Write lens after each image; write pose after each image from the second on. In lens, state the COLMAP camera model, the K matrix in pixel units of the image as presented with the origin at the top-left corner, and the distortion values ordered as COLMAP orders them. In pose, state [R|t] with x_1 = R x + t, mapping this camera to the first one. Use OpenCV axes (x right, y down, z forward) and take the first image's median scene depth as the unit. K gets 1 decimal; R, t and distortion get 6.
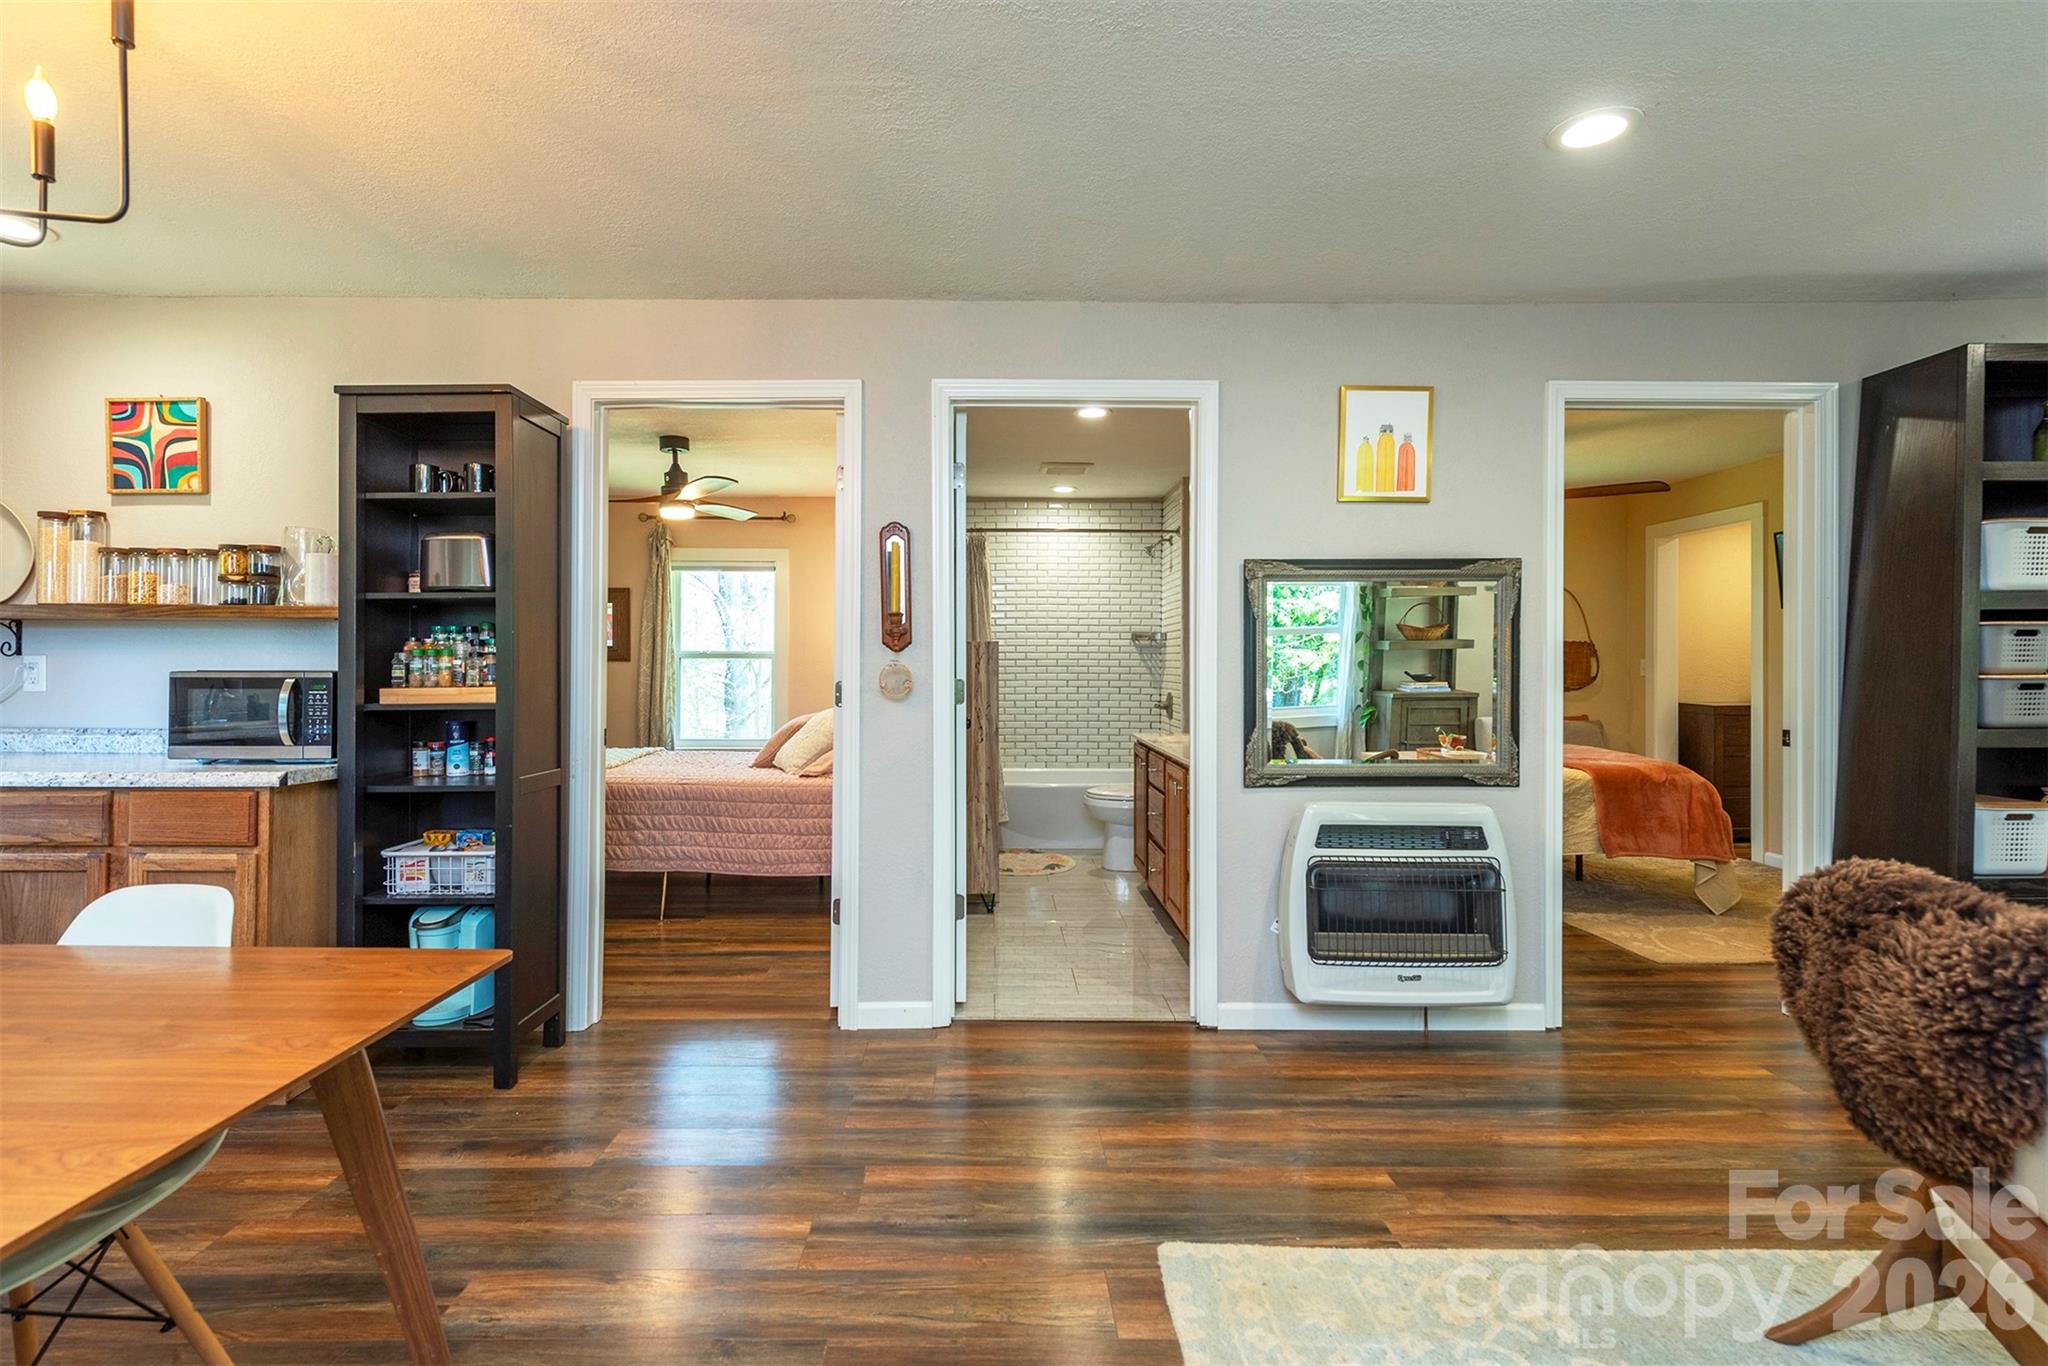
lens RADIAL K [[965.7, 0, 1006.5], [0, 965.7, 668.0], [0, 0, 1]] dist [0.015605, -0.007366]
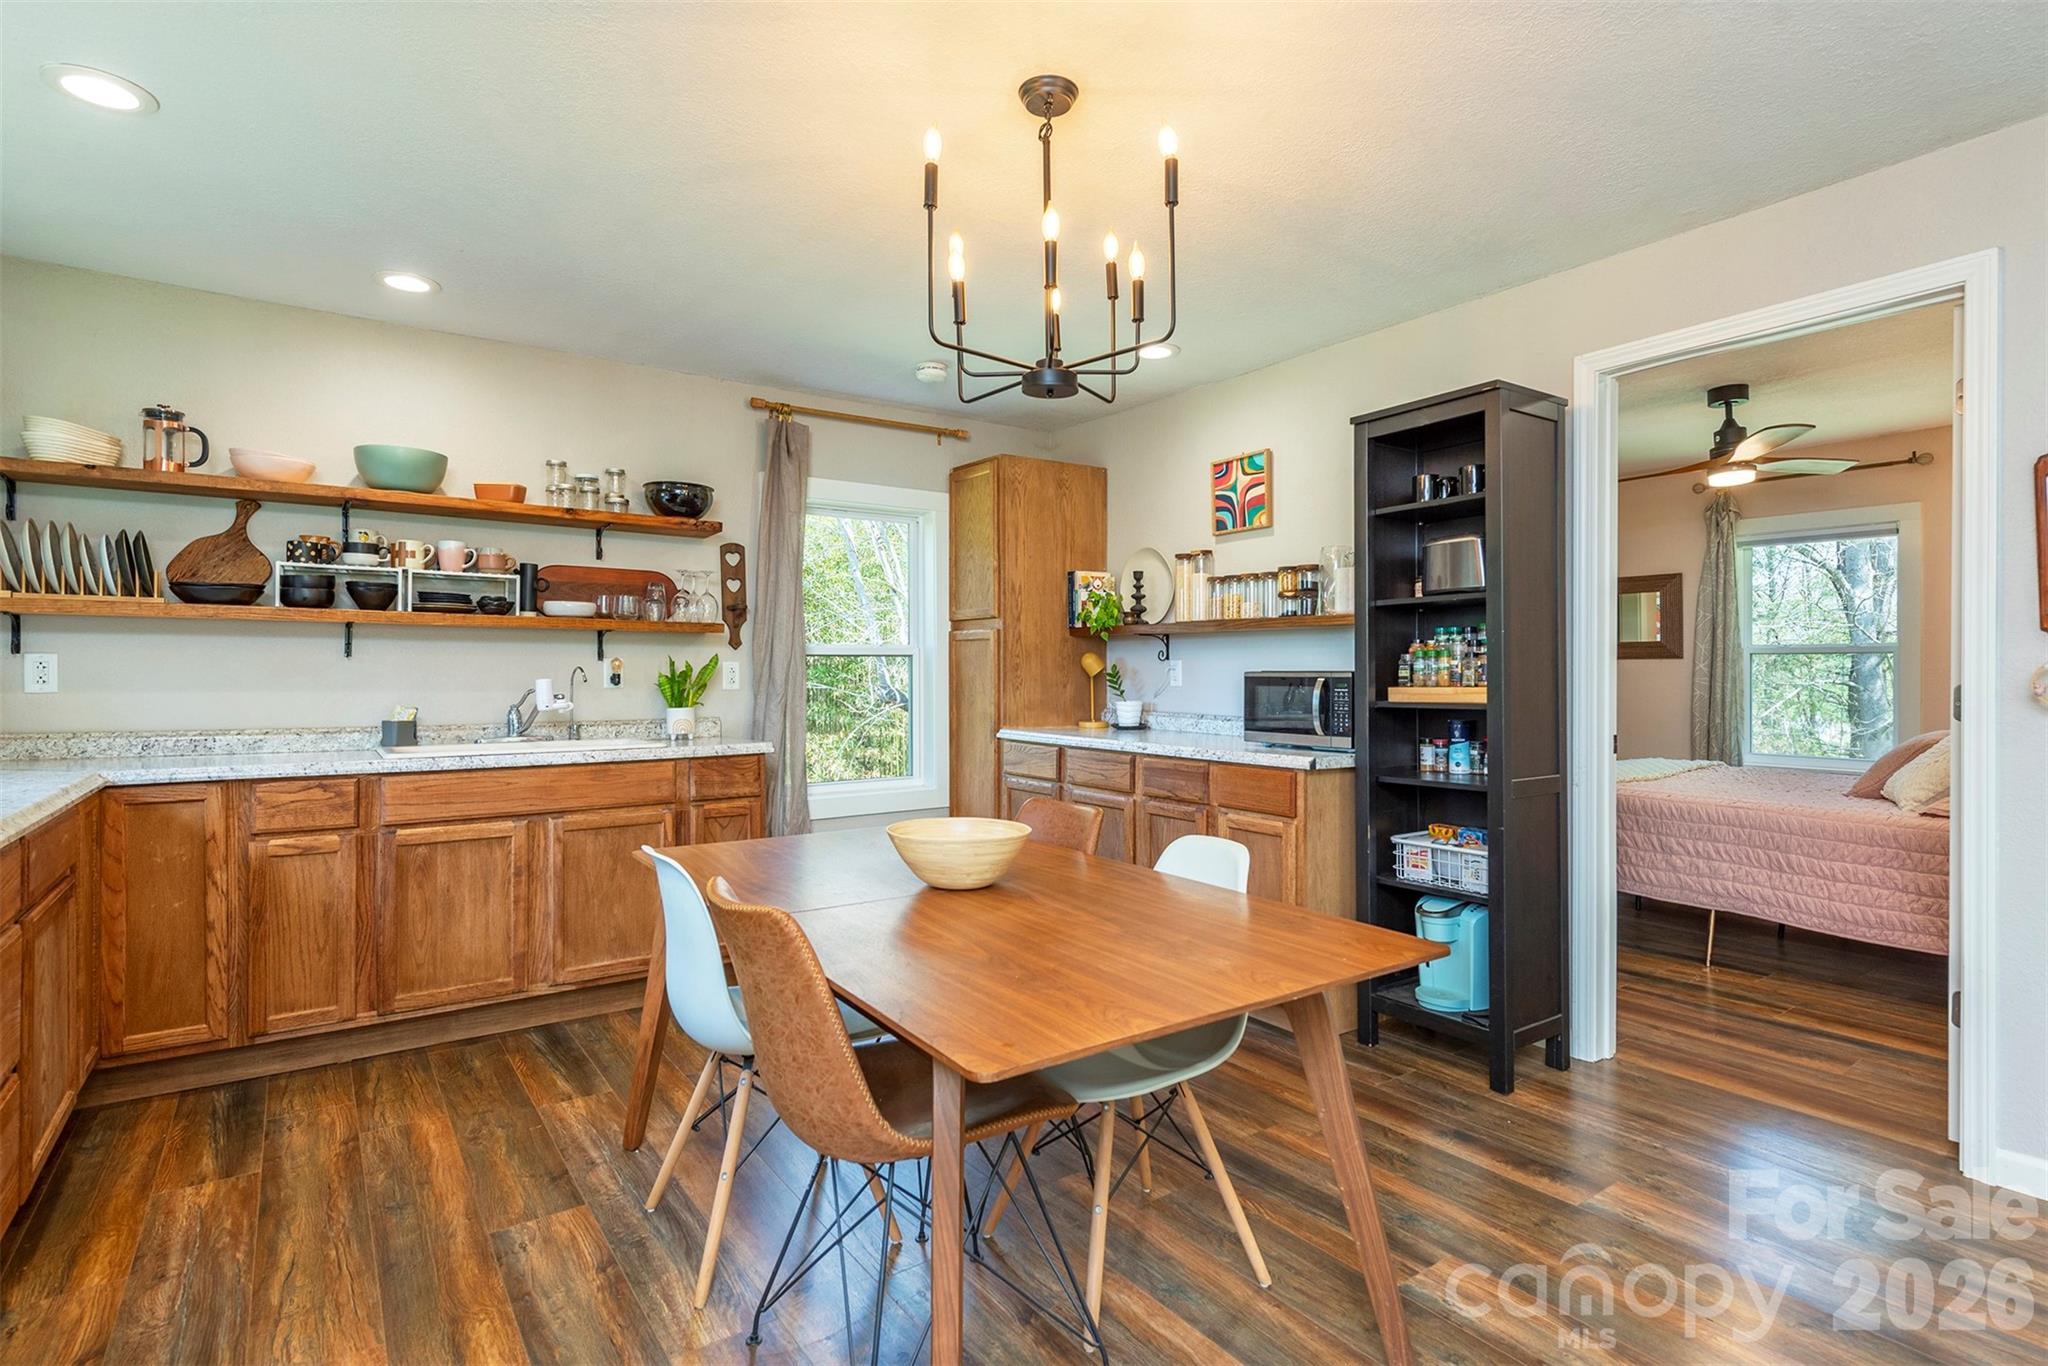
lens RADIAL K [[1018.1, 0, 1022.6], [0, 1018.1, 676.5], [0, 0, 1]] dist [0.010501, -0.003129]
pose [[0.571547, 0.002591, -0.820565, 0.052388], [0.005609, 0.999959, 0.007064, -0.001225], [0.820550, -0.008640, 0.571509, 0.009384]]
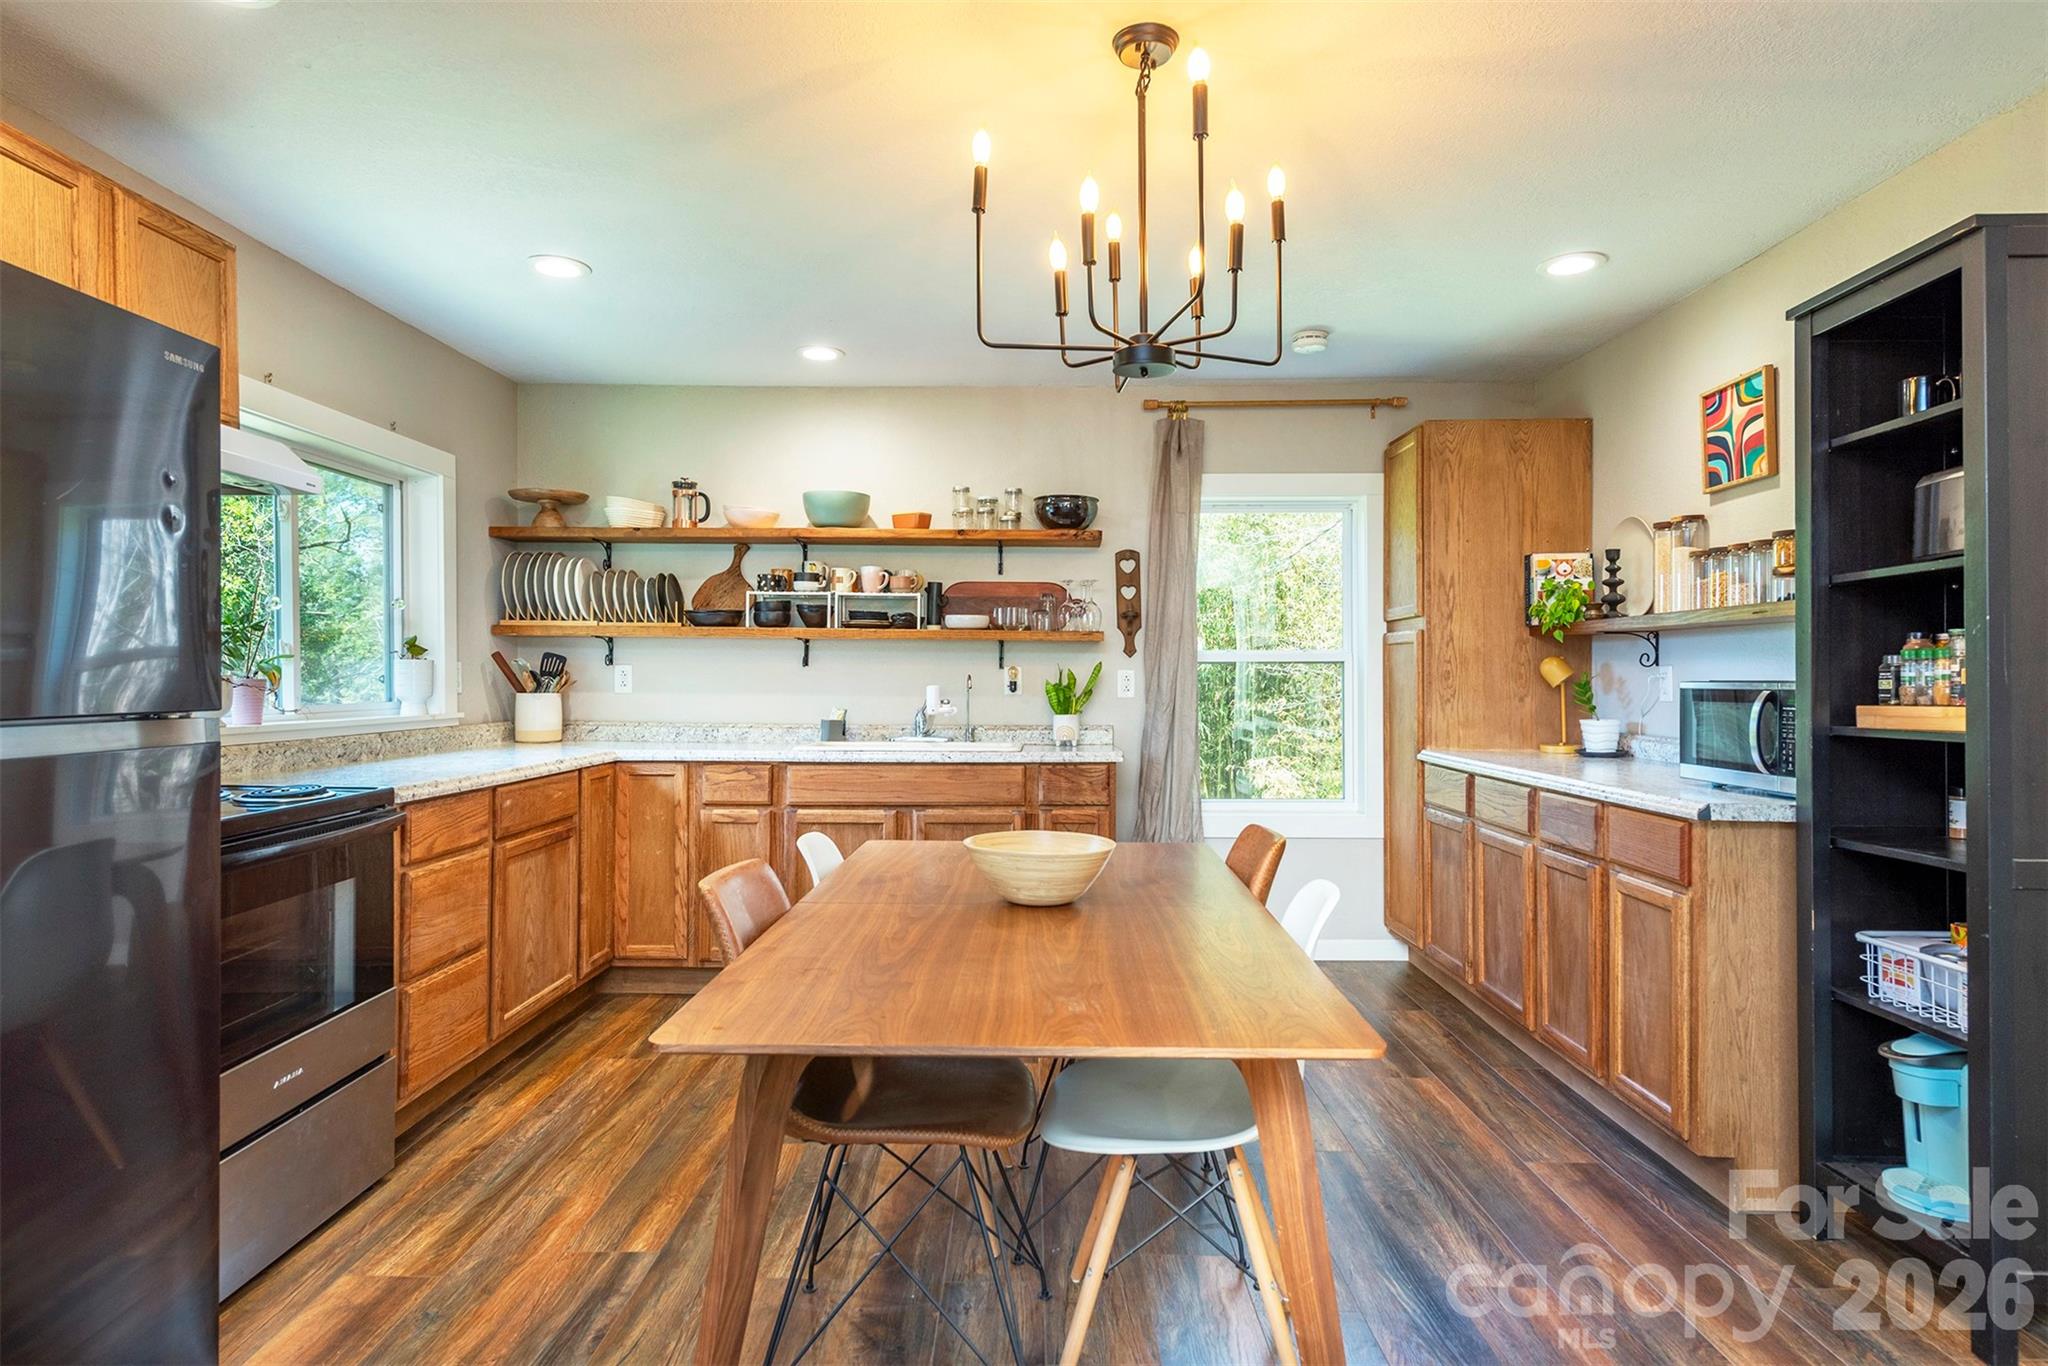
lens RADIAL K [[1104.8, 0, 1010.5], [0, 1104.8, 675.4], [0, 0, 1]] dist [0.022105, -0.004338]
pose [[-0.025293, -0.004759, -0.999669, 0.181114], [0.002750, 0.999985, -0.004830, 0.000873], [0.999676, -0.002871, -0.025279, 0.358088]]
